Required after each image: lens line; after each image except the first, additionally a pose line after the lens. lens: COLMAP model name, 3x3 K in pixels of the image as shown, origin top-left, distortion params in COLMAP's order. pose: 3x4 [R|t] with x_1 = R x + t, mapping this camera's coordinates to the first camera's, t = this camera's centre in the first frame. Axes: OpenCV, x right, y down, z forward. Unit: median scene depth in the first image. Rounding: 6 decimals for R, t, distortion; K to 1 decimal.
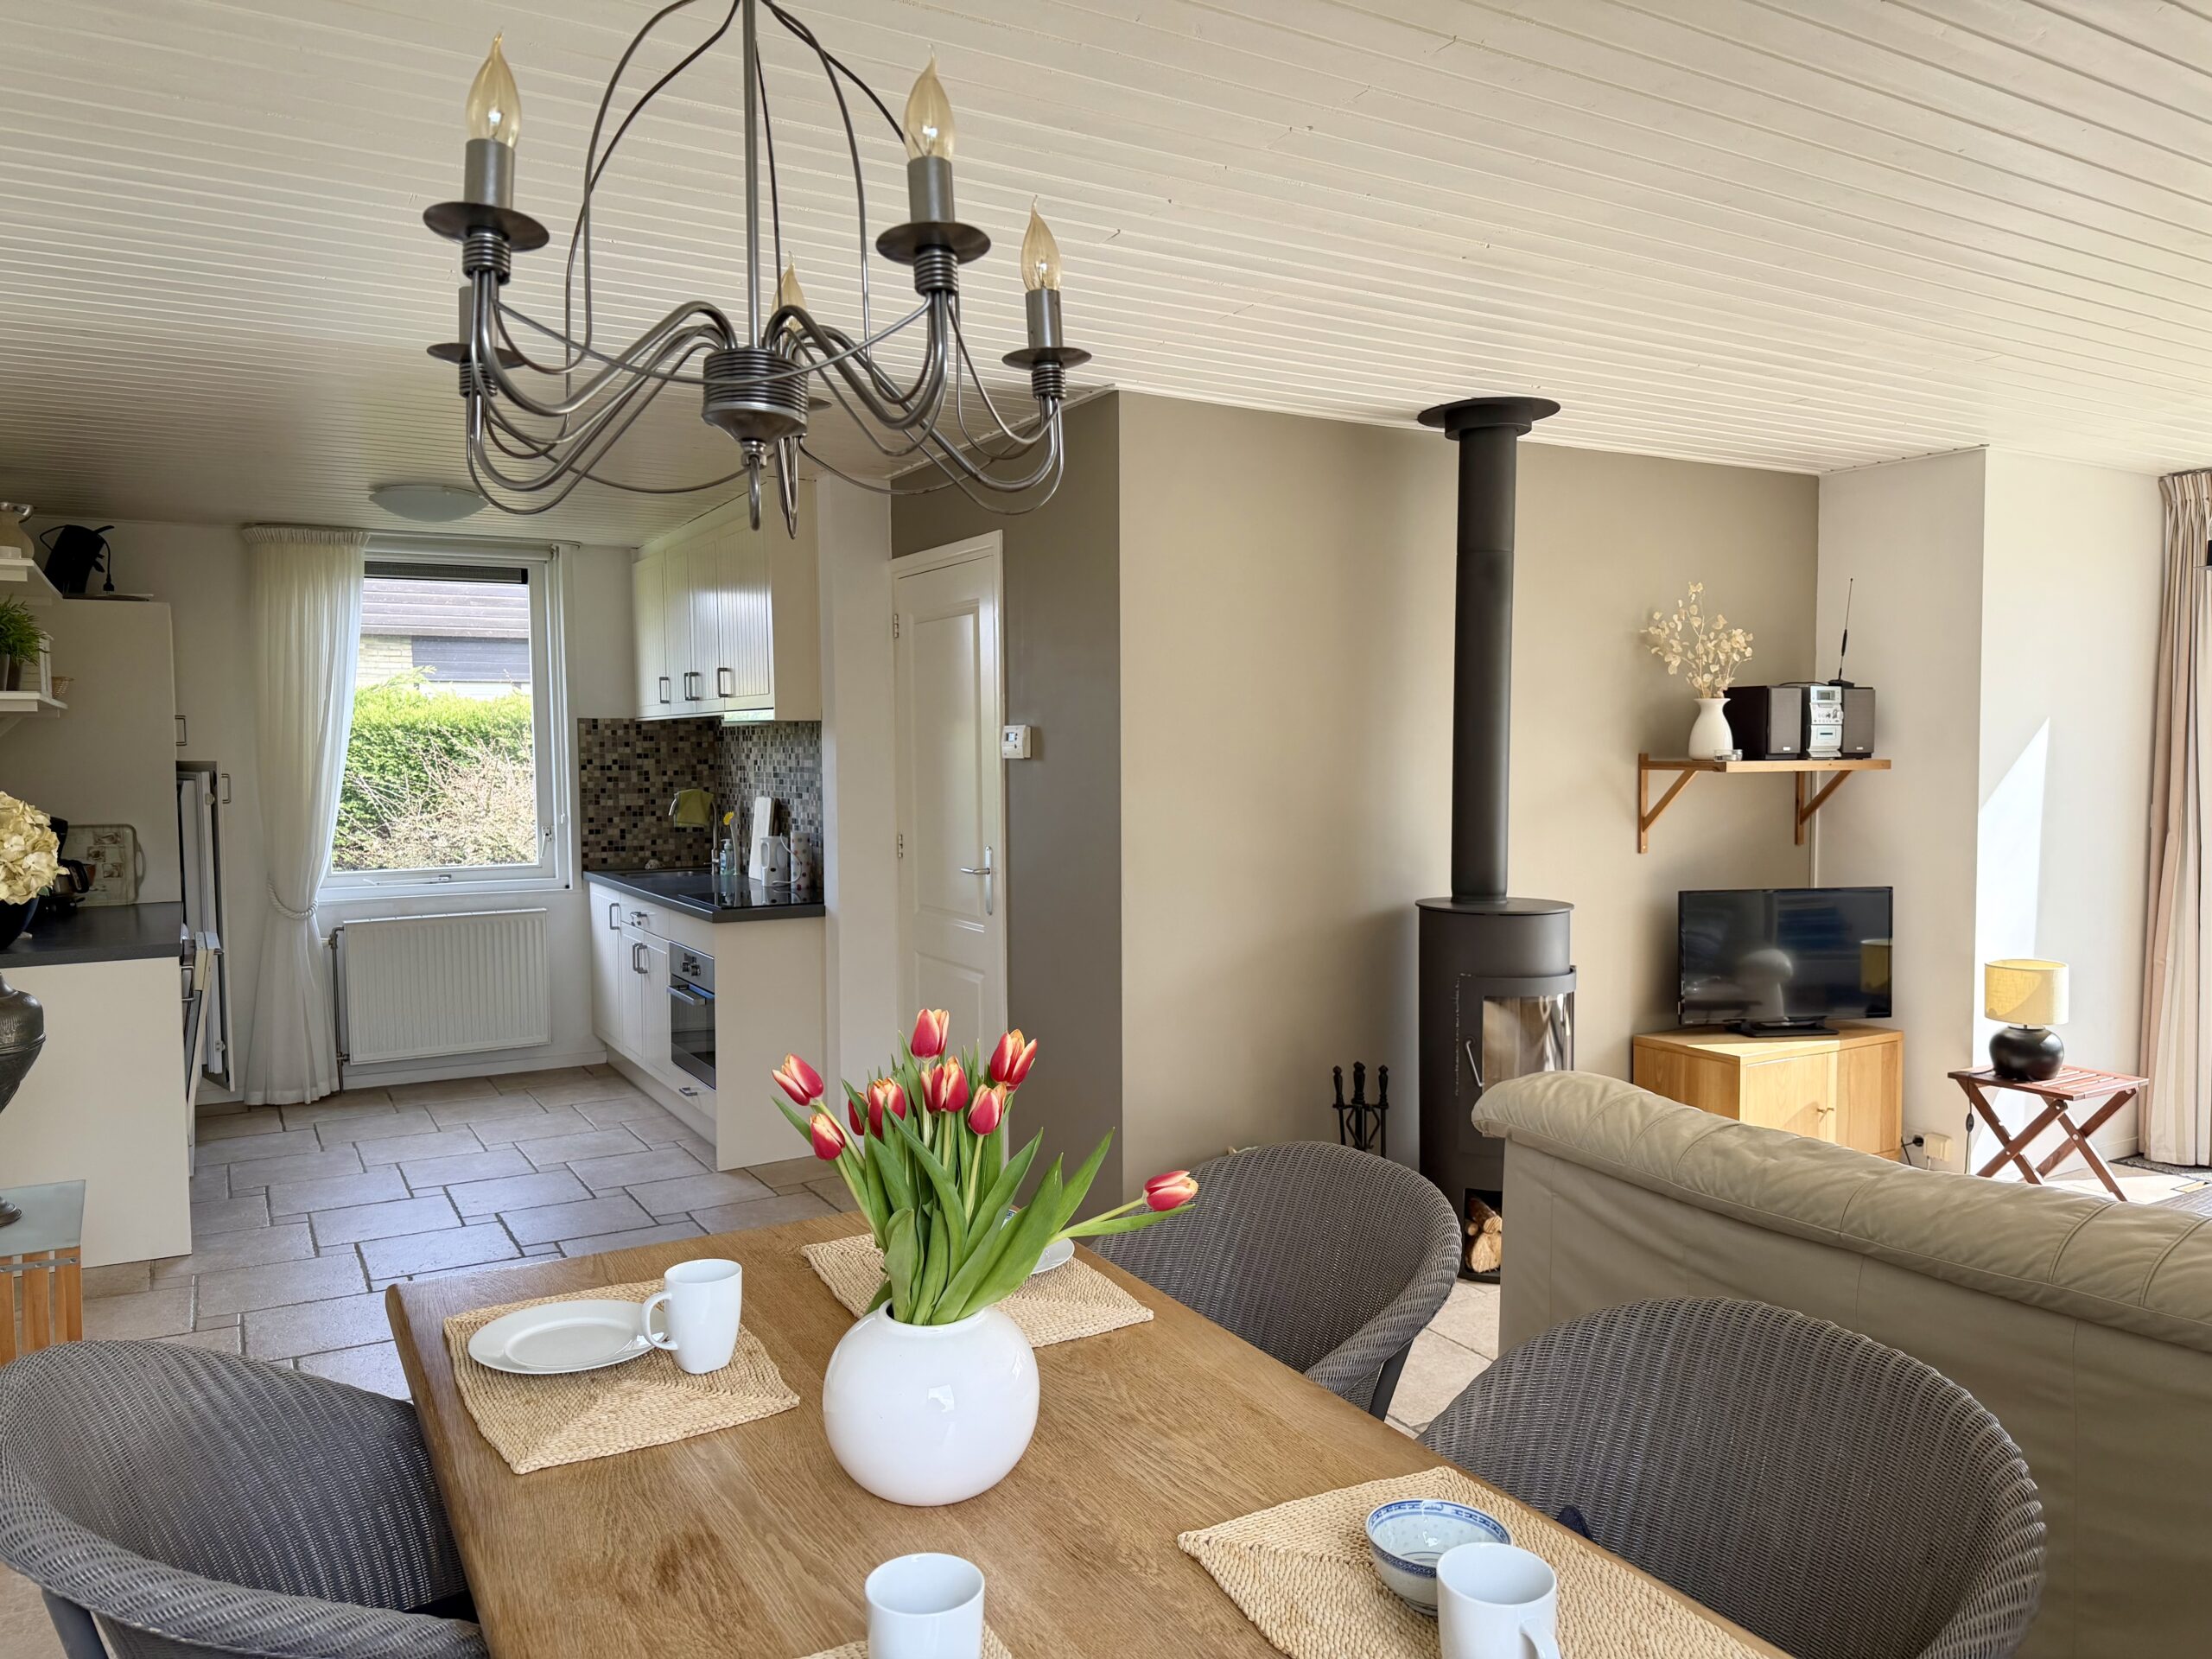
lens RADIAL K [[1547.4, 0, 1104.7], [0, 1547.4, 831.3], [0, 0, 1]] dist [0.081145, -0.101334]
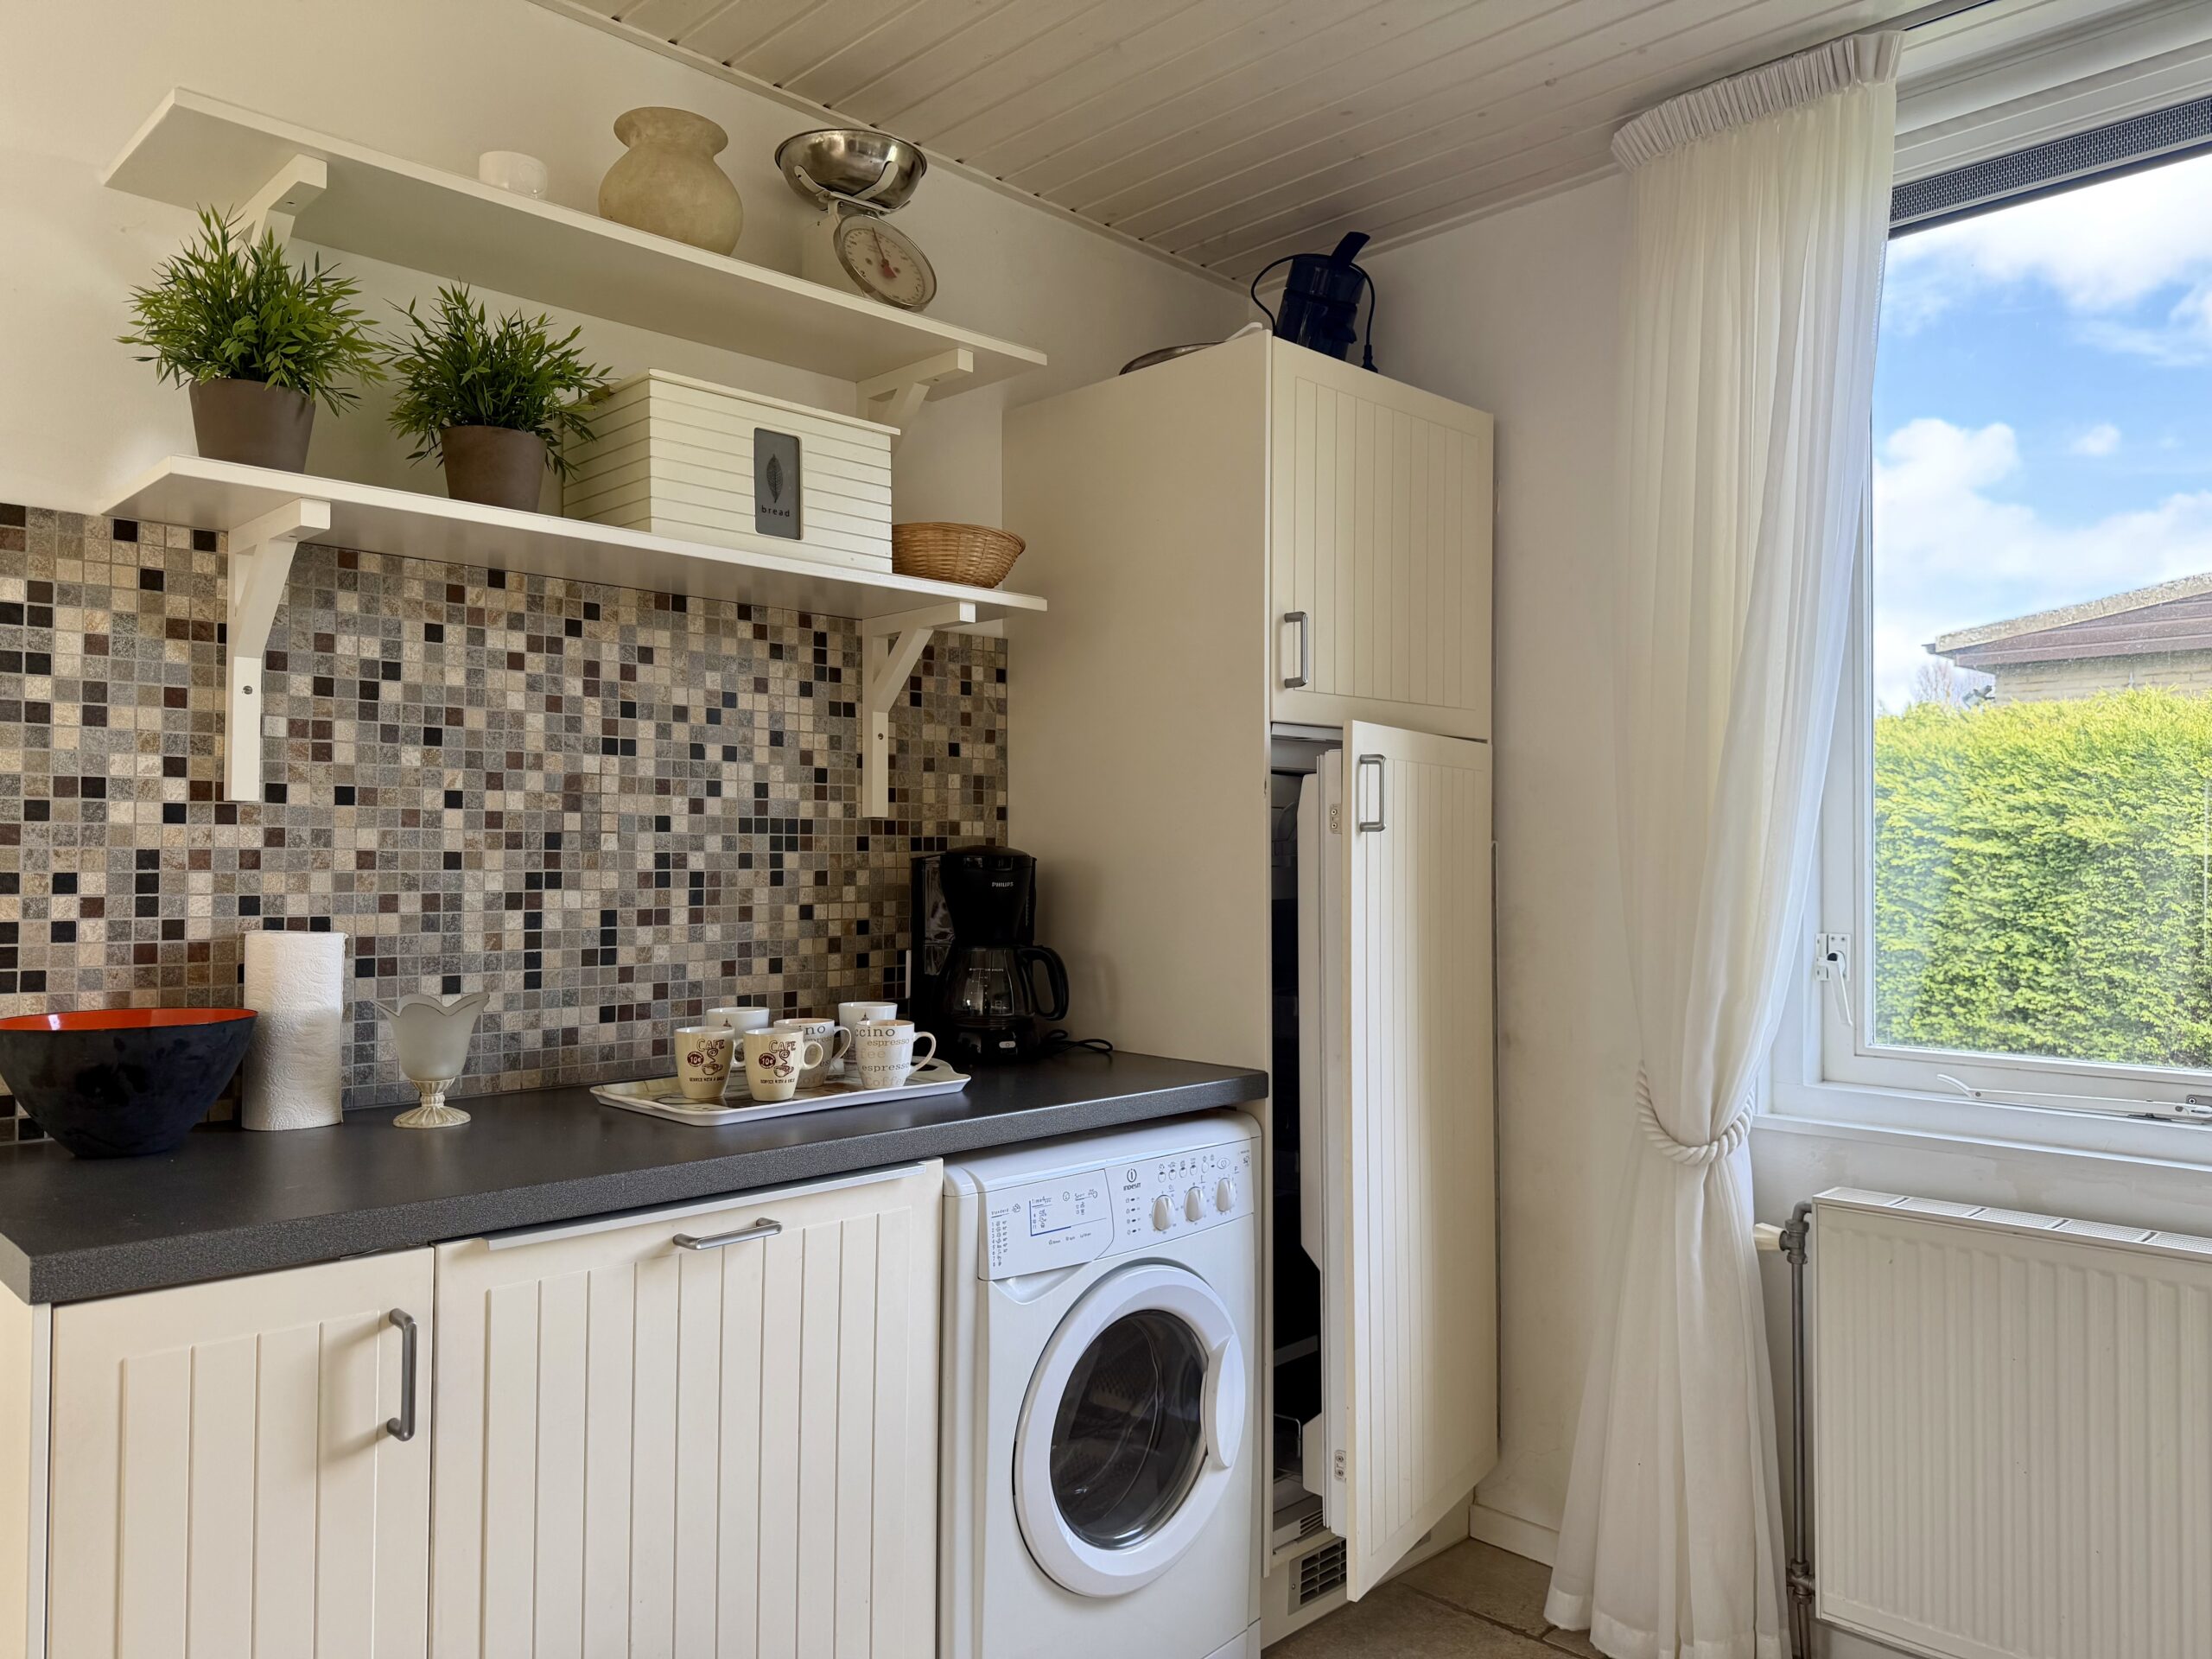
lens RADIAL K [[1547.4, 0, 1114.0], [0, 1547.4, 843.2], [0, 0, 1]] dist [0.081145, -0.101334]
pose [[0.252211, 0.004268, -0.967663, -0.188053], [-0.060209, 0.998122, -0.011291, -0.006170], [0.965797, 0.061110, 0.251994, 0.756092]]
